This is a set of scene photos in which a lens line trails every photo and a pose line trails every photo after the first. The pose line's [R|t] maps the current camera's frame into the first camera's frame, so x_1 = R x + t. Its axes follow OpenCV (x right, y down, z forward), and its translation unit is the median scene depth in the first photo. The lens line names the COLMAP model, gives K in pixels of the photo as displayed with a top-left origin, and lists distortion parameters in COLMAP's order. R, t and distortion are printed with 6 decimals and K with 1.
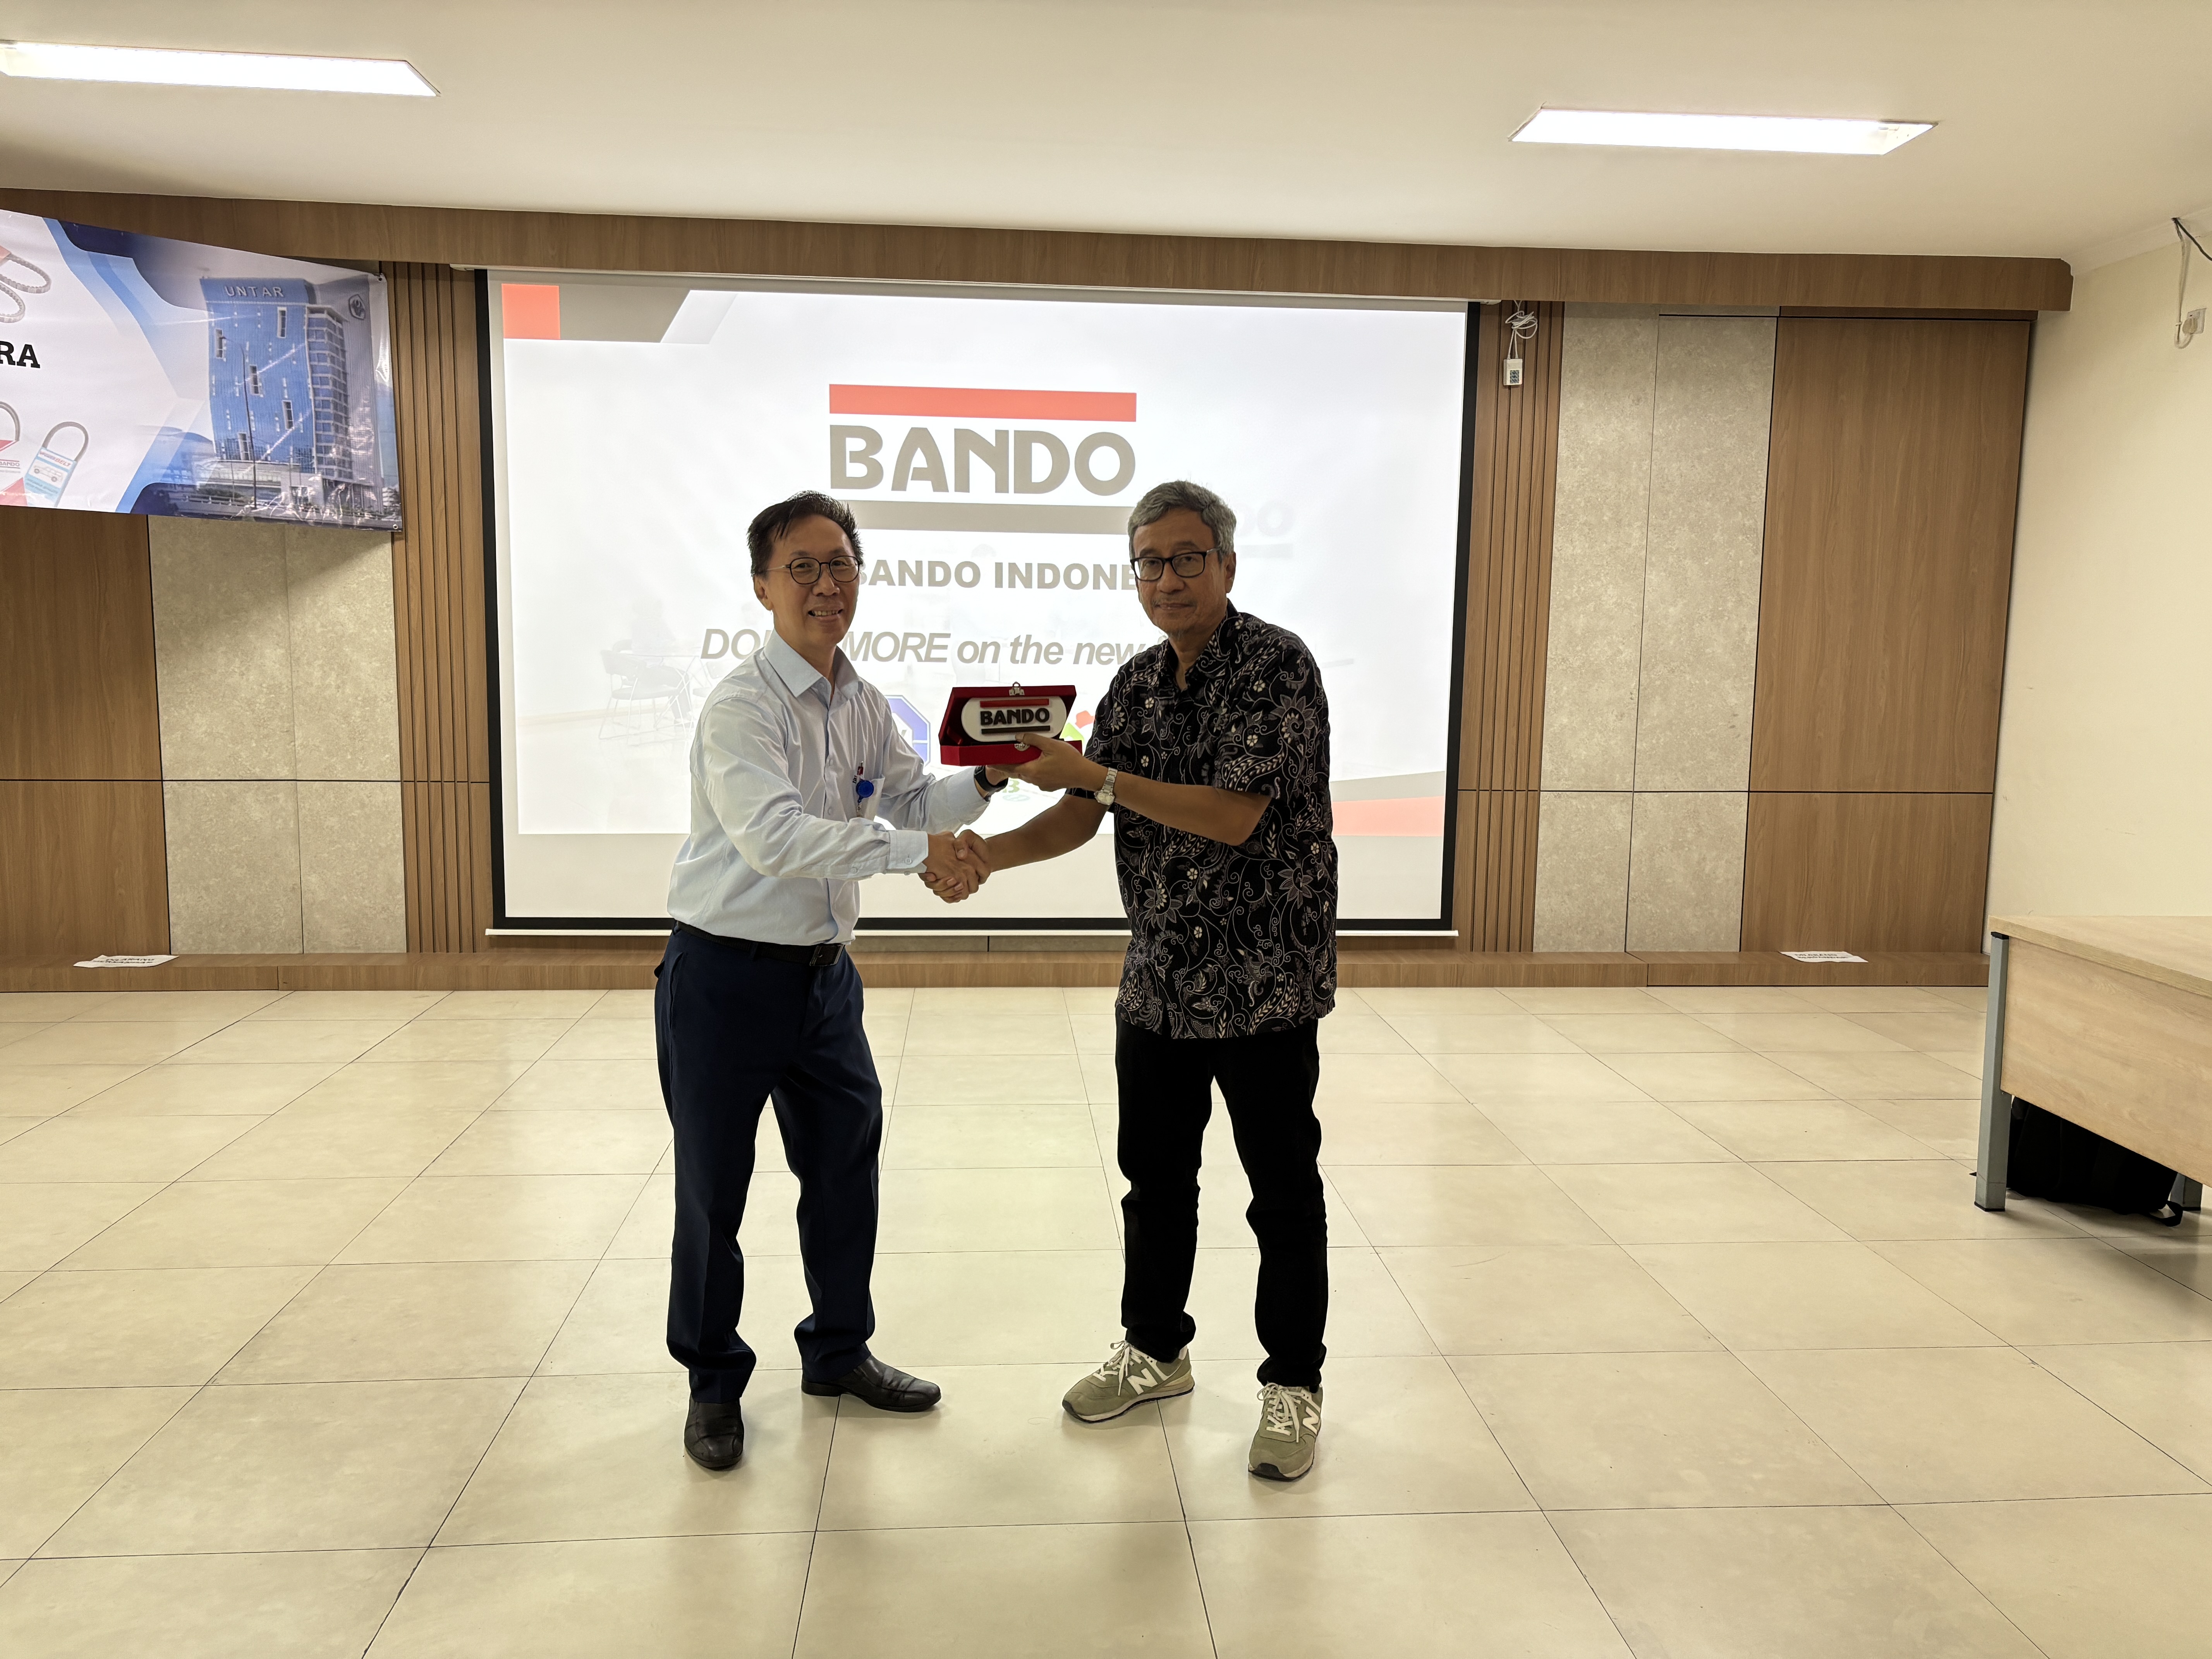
lens RADIAL K [[1661.1, 0, 1113.5], [0, 1661.1, 838.7], [0, 0, 1]] dist [0.088550, -0.102242]
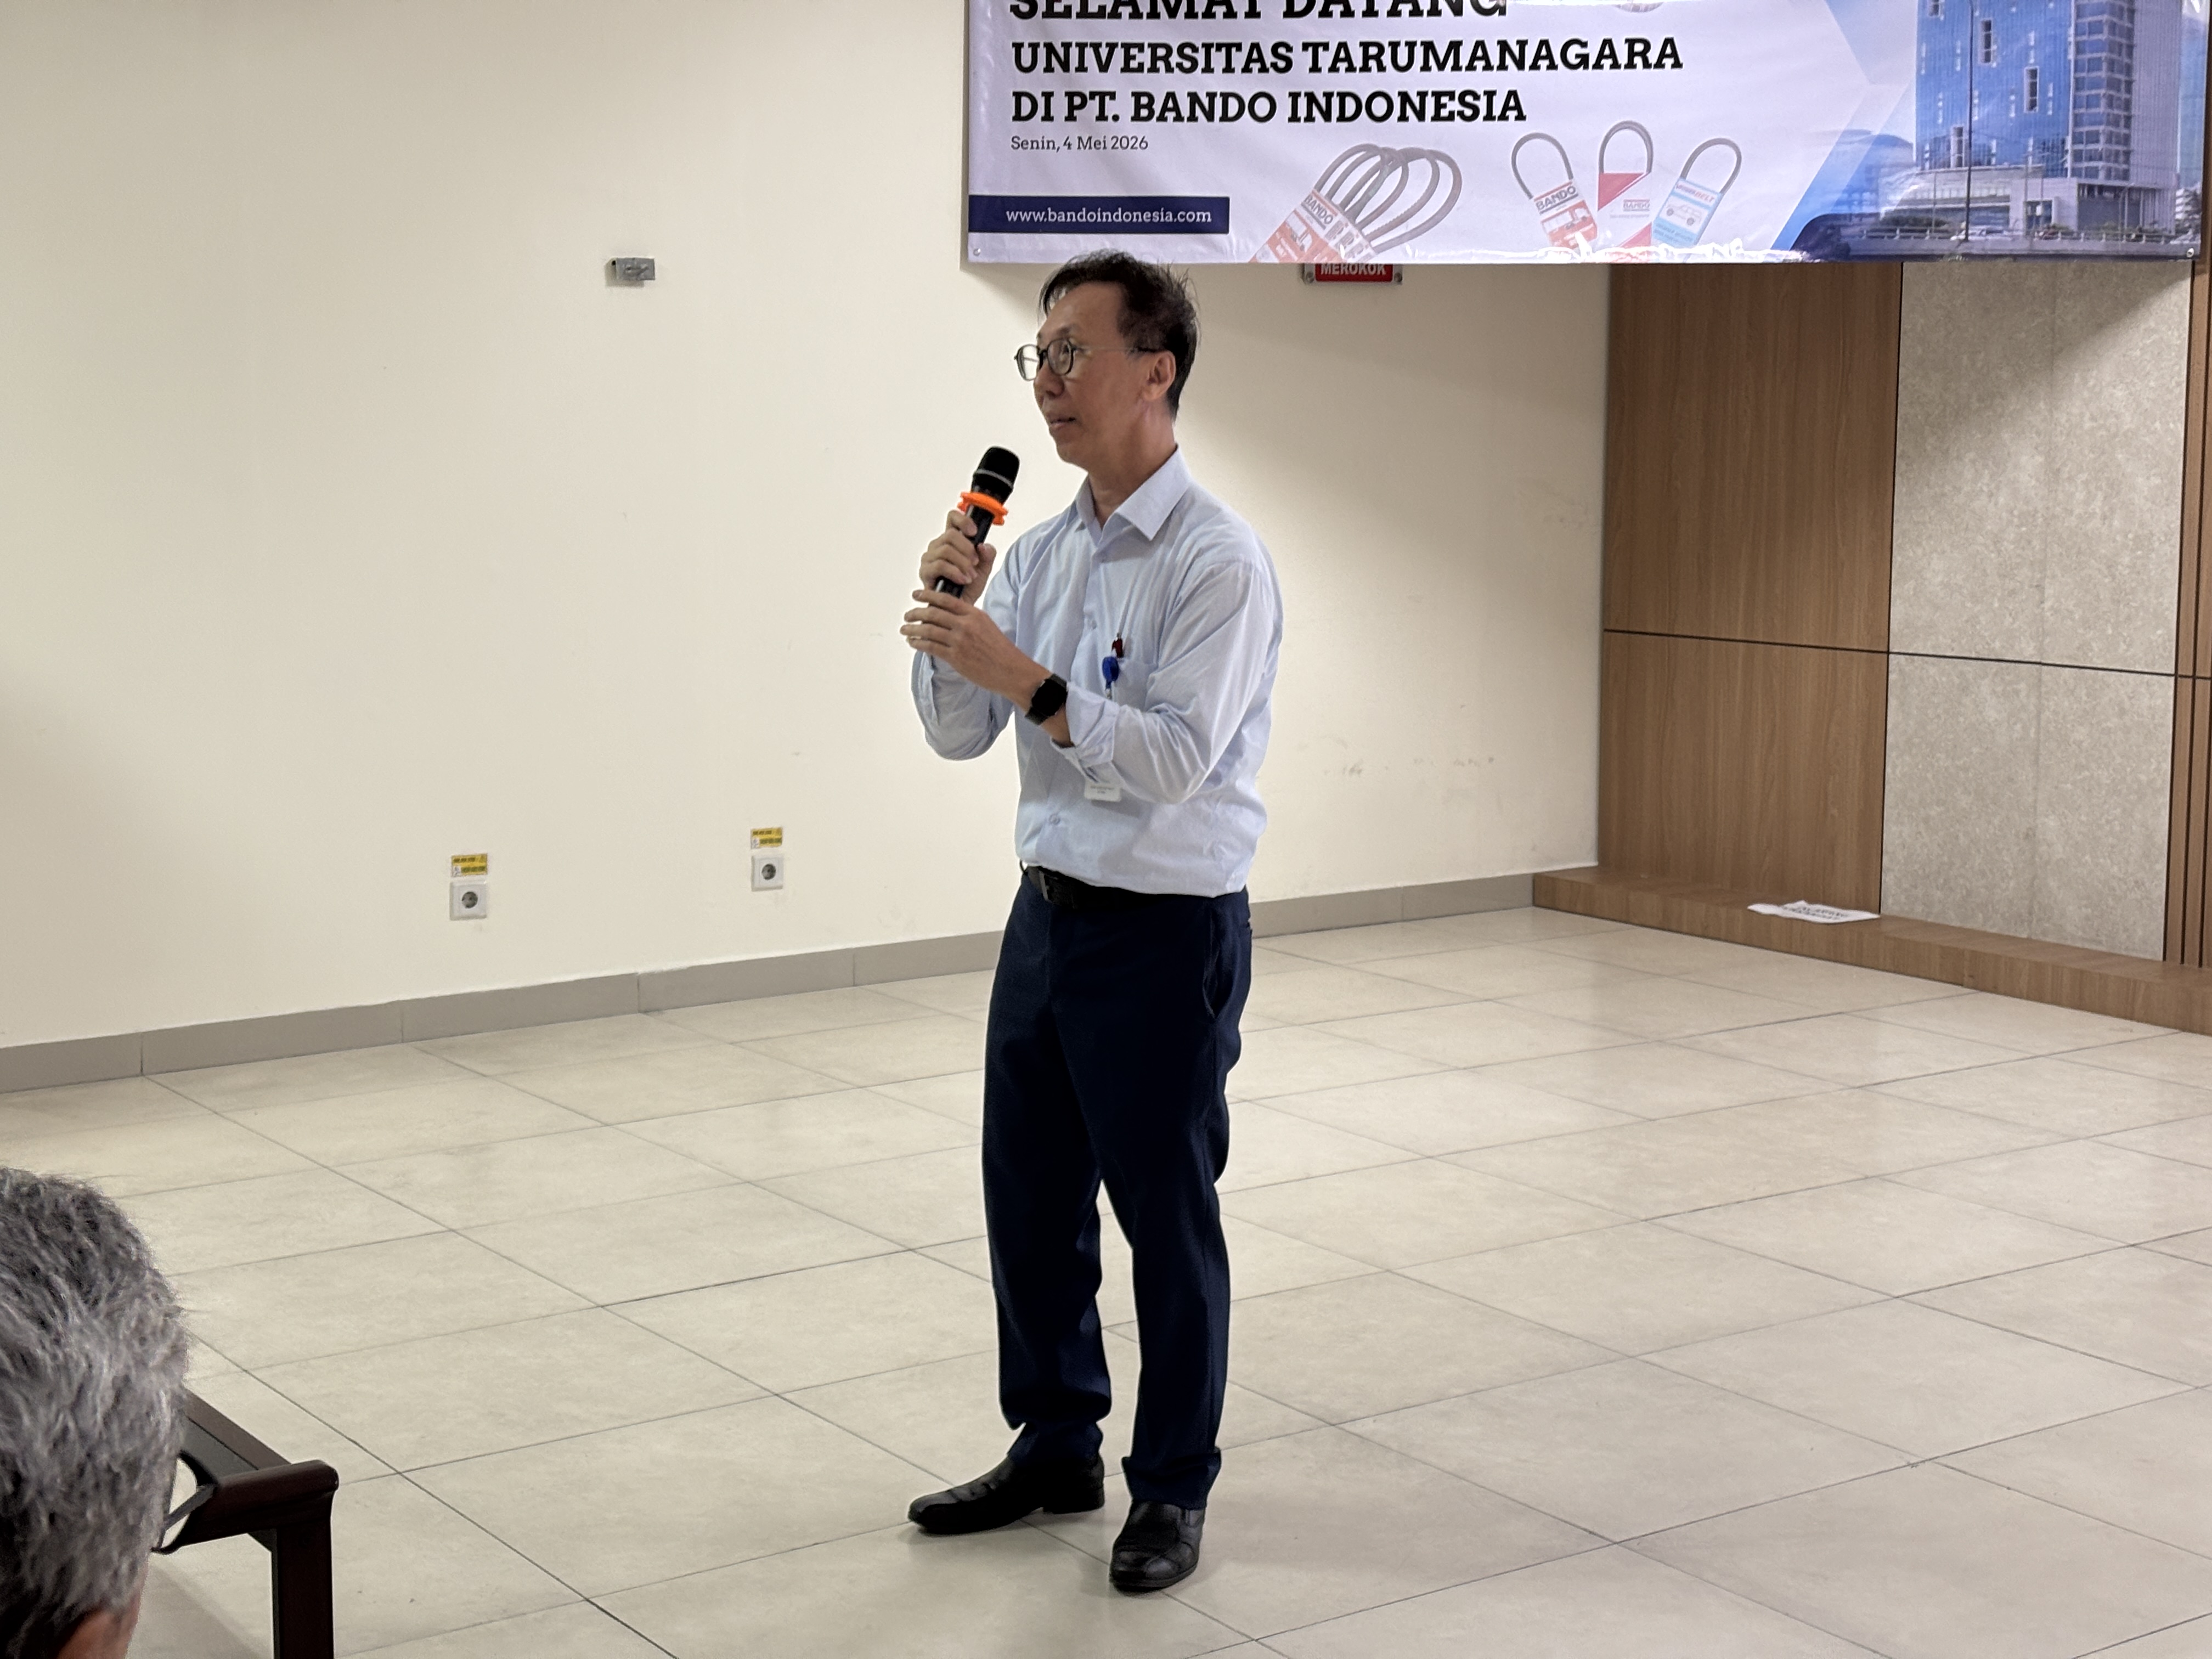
lens RADIAL K [[3323.8, 0, 1123.3], [0, 3323.8, 818.8], [0, 0, 1]] dist [0.272213, -1.067149]
pose [[0.507816, 0.097860, -0.855889, 0.426172], [-0.098342, 0.993617, 0.055260, -0.013055], [0.855834, 0.056108, 0.514198, 0.060858]]
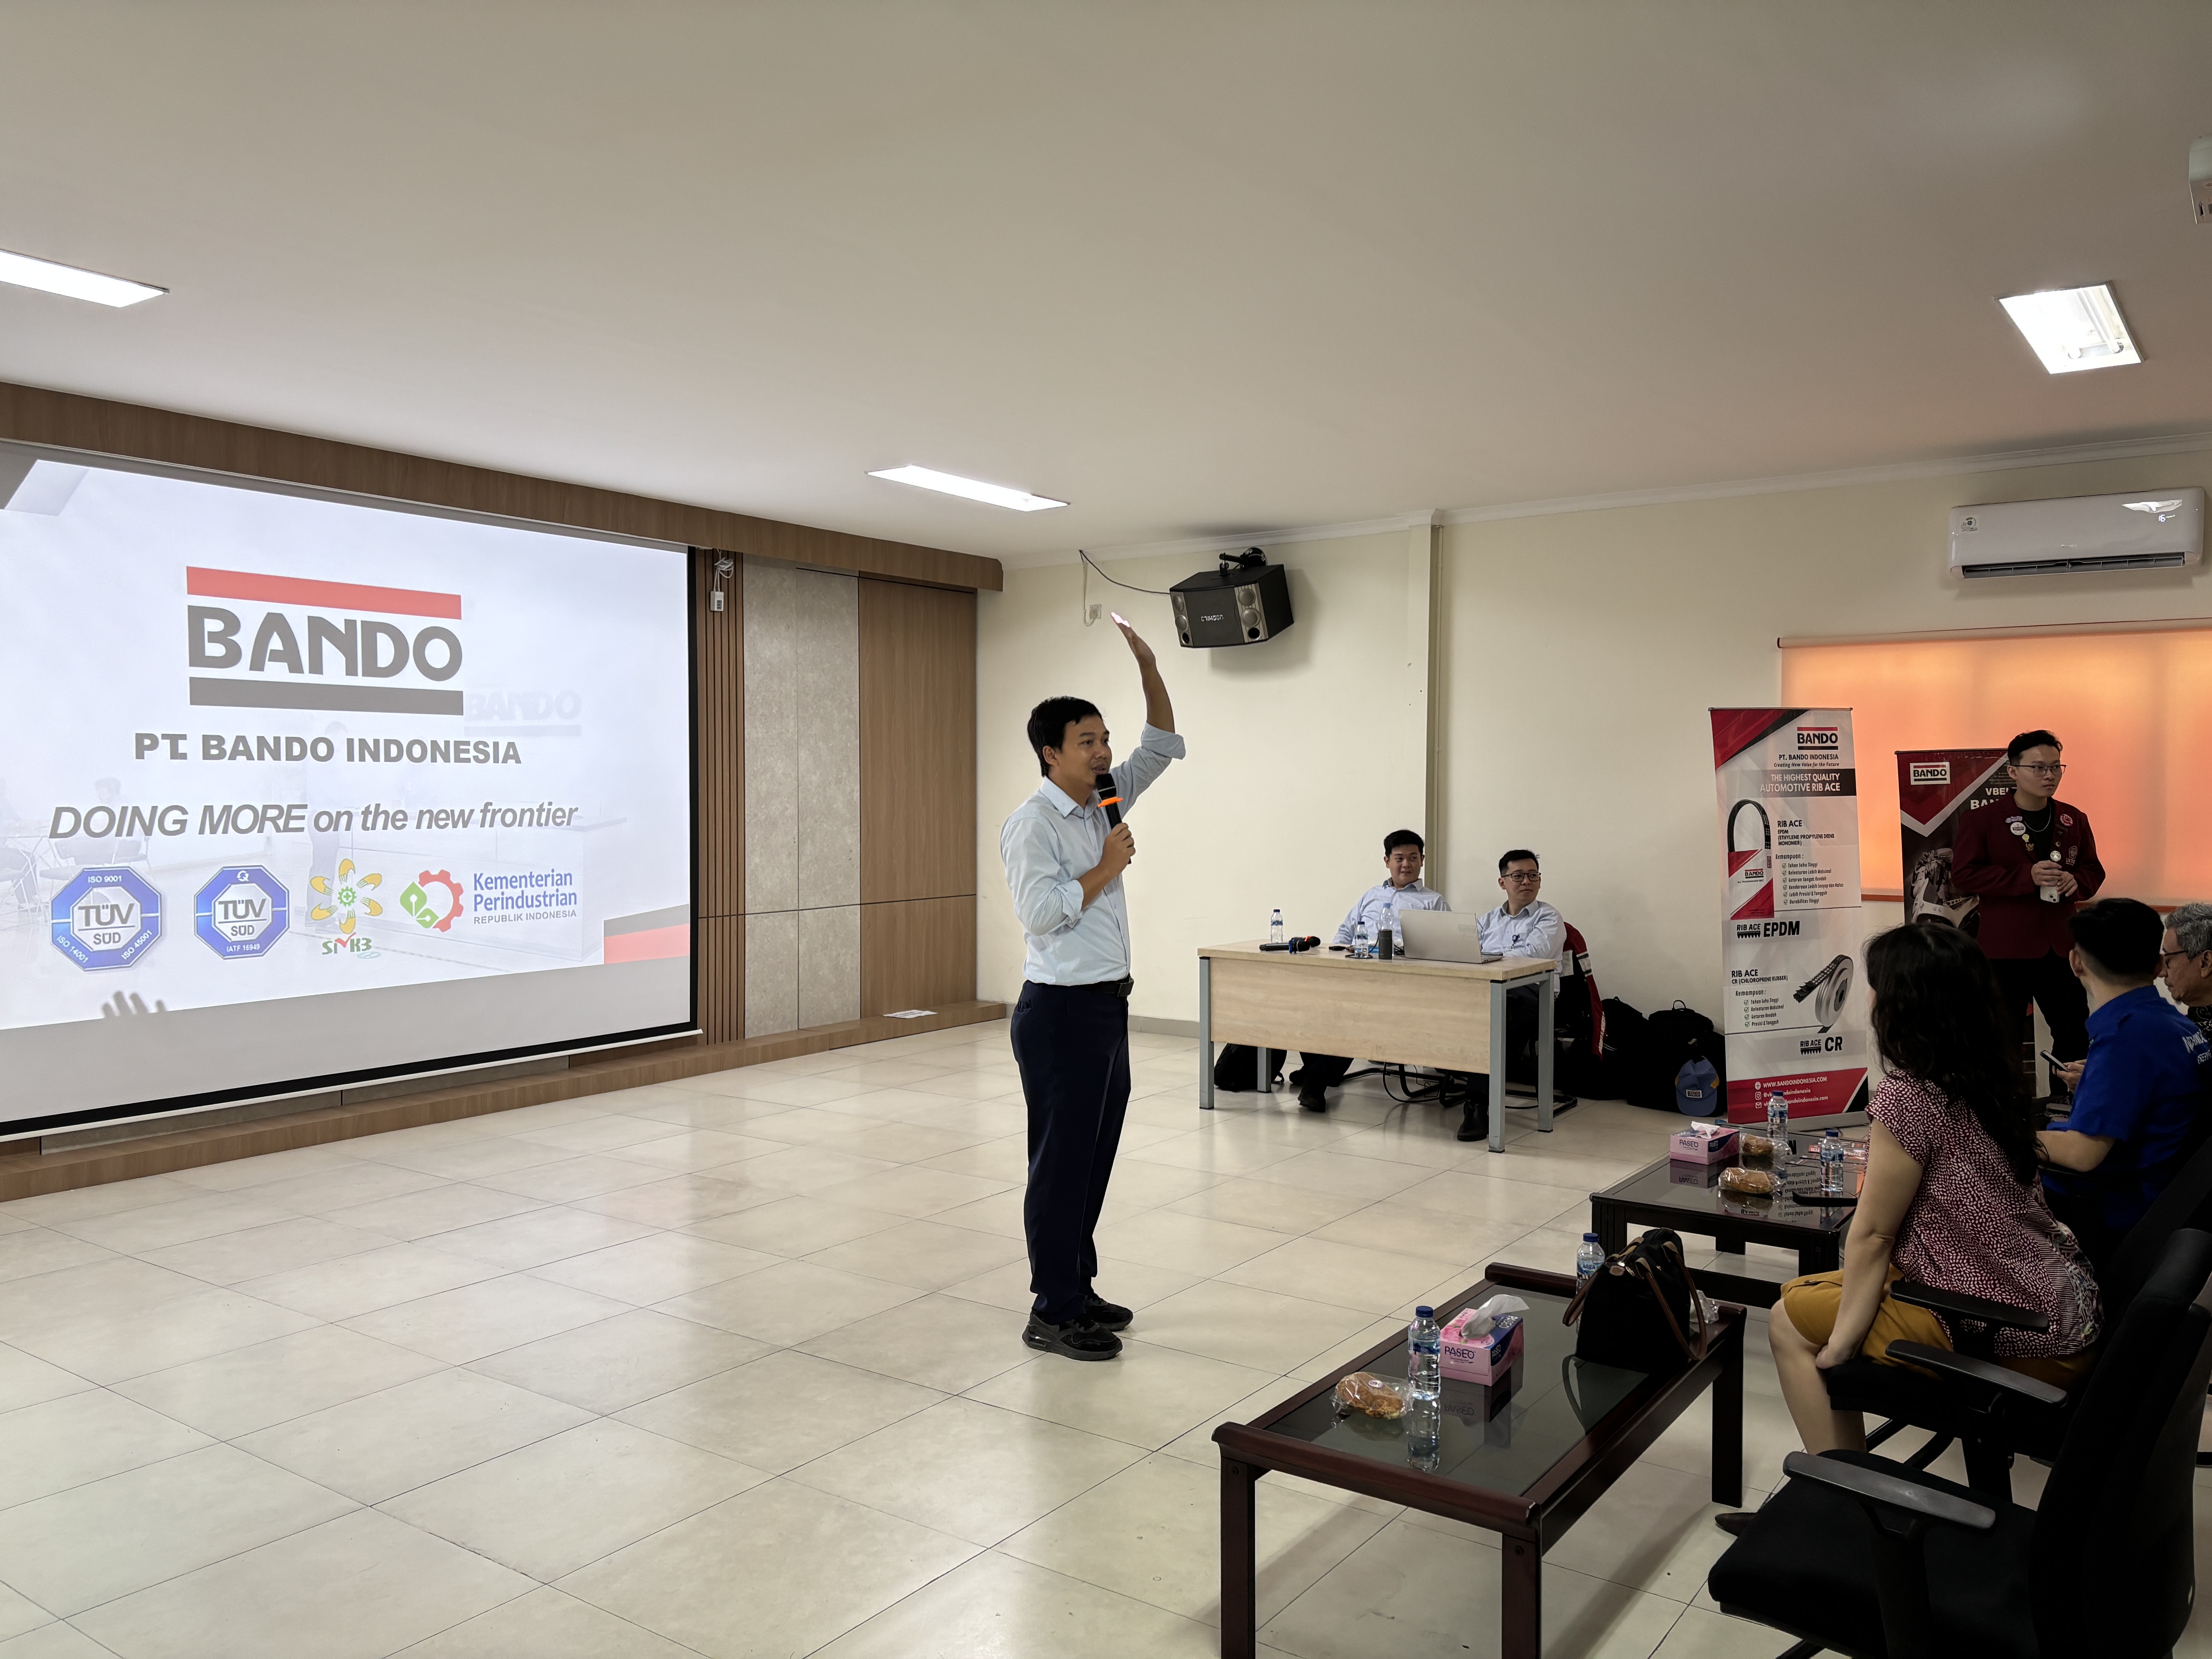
lens RADIAL K [[1674.3, 0, 1112.0], [0, 1674.3, 808.2], [0, 0, 1]] dist [0.047220, -0.007074]
pose [[0.641873, -0.025126, 0.766399, -0.599615], [0.102762, 0.993266, -0.053502, -0.011484], [-0.759894, 0.113098, 0.640133, -0.074197]]
